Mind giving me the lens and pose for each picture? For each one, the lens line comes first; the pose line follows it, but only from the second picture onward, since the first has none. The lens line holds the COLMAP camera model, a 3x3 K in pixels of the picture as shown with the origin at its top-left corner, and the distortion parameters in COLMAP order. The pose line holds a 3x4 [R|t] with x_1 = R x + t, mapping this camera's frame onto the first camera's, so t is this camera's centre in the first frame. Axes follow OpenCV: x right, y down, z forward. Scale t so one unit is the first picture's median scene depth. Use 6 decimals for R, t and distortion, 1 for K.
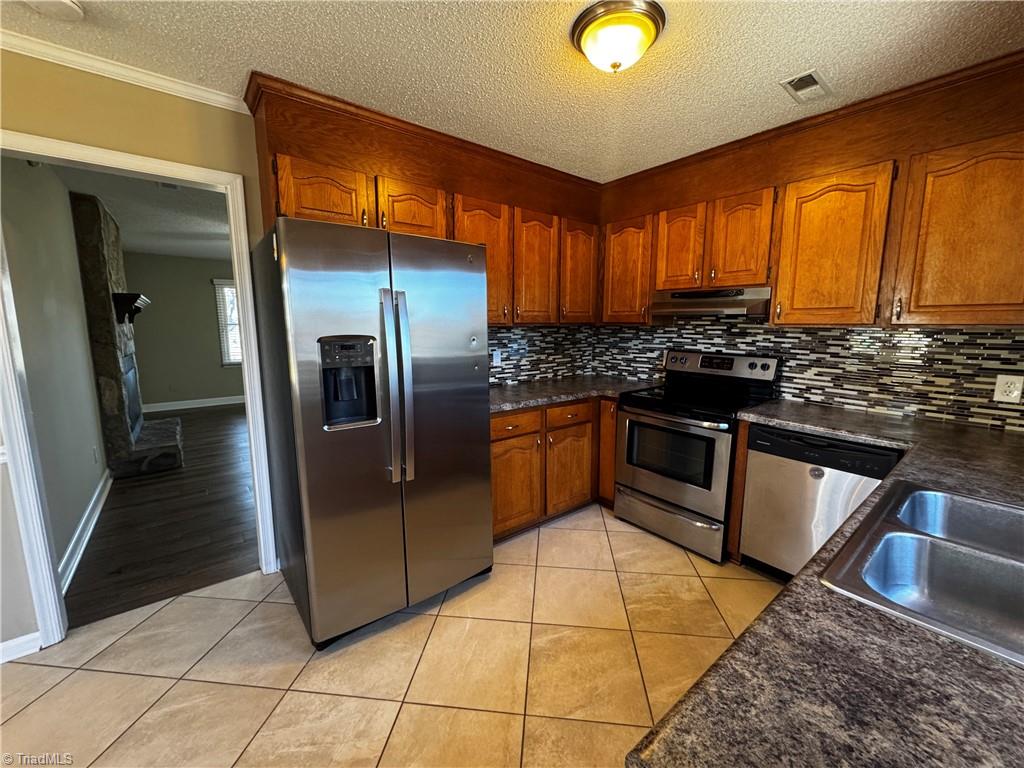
lens RADIAL K [[410.7, 0, 512.7], [0, 410.7, 380.5], [0, 0, 1]] dist [-0.000333, 0.000369]
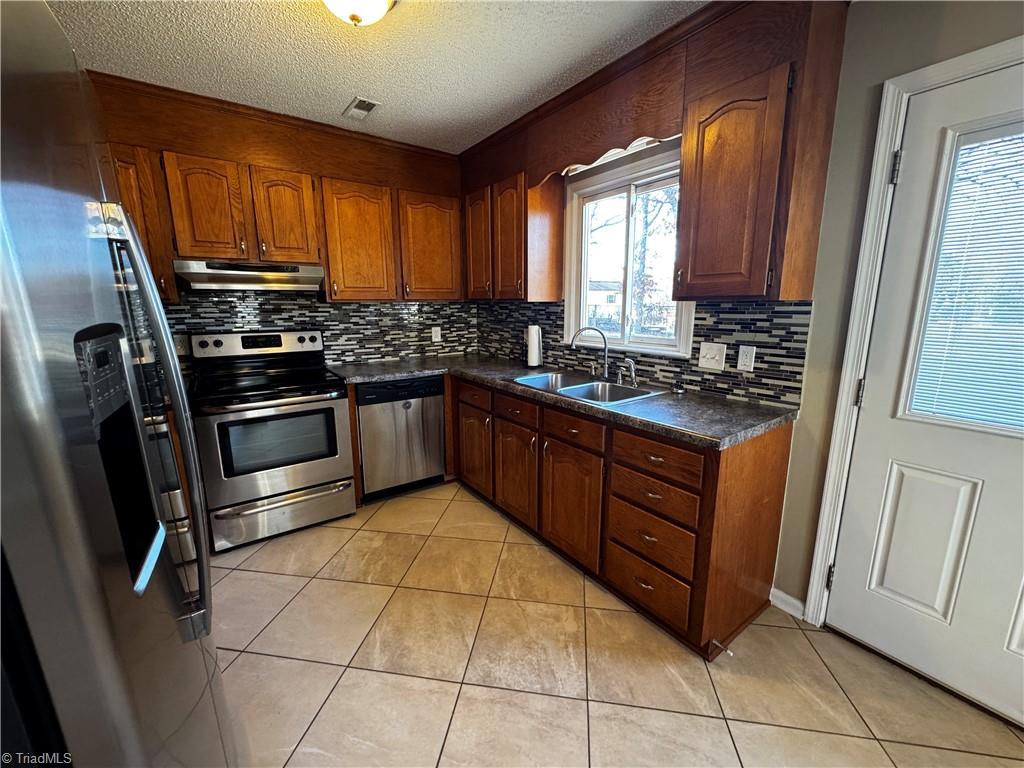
lens RADIAL K [[410.7, 0, 512.2], [0, 410.7, 380.7], [0, 0, 1]] dist [-0.000333, 0.000369]
pose [[0.049619, -0.193606, 0.979824, -0.519085], [0.144507, 0.972101, 0.184762, -0.056744], [-0.988259, 0.132424, 0.076212, 0.442249]]
